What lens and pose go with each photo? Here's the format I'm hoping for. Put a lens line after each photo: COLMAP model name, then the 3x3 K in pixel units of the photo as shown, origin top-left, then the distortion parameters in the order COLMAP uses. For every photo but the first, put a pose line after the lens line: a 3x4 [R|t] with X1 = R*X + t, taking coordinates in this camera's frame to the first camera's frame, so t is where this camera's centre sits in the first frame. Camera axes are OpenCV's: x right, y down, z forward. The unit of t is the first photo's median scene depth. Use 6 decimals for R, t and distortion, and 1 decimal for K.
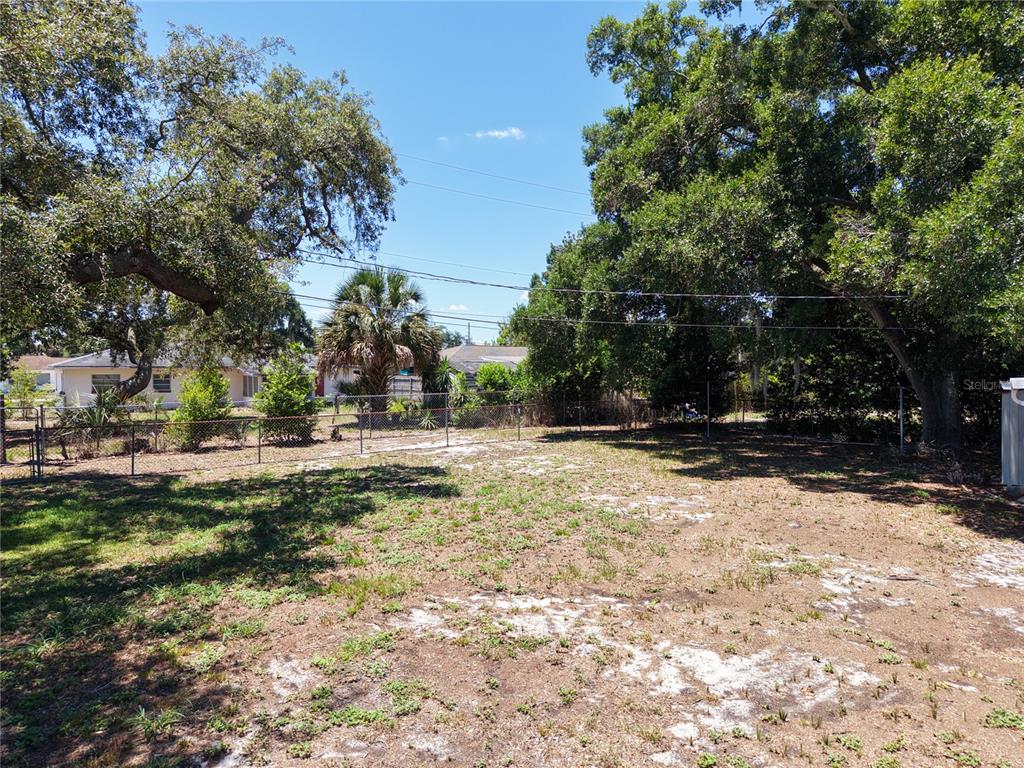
lens RADIAL K [[684.3, 0, 509.8], [0, 684.3, 362.8], [0, 0, 1]] dist [0.080782, -0.074592]
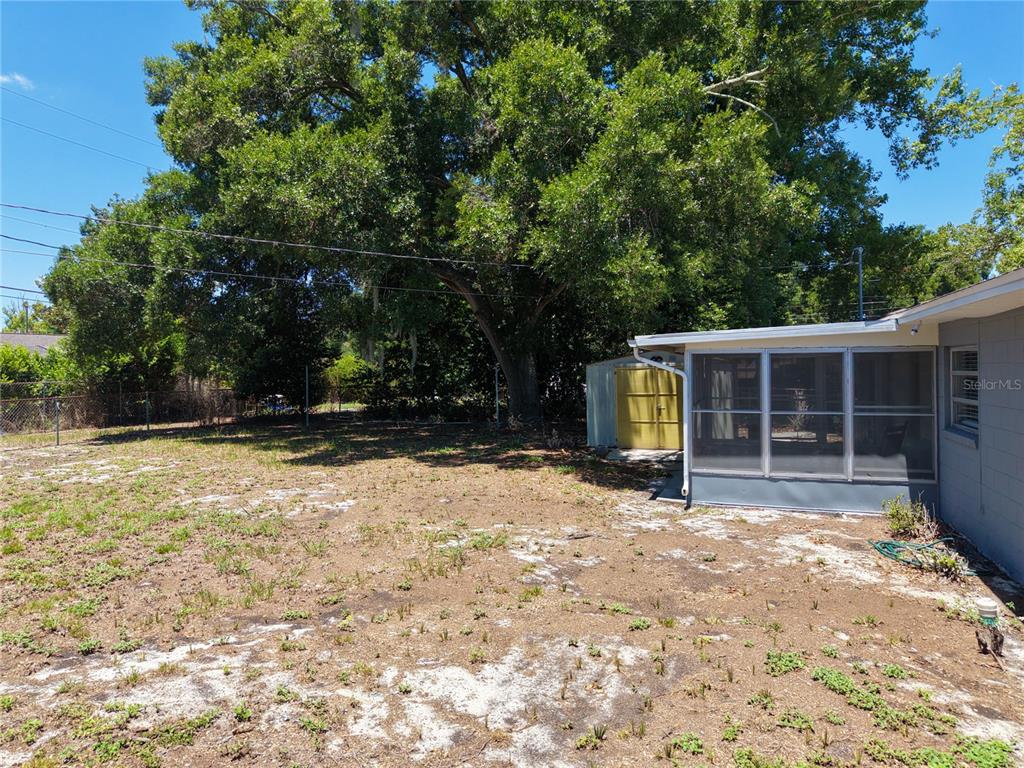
lens RADIAL K [[698.0, 0, 500.0], [0, 698.0, 373.2], [0, 0, 1]] dist [0.010887, -0.001793]
pose [[0.825002, -0.006772, 0.565089, -0.036280], [0.000178, 0.999931, 0.011722, 0.045820], [-0.565130, -0.009570, 0.824947, 0.169872]]
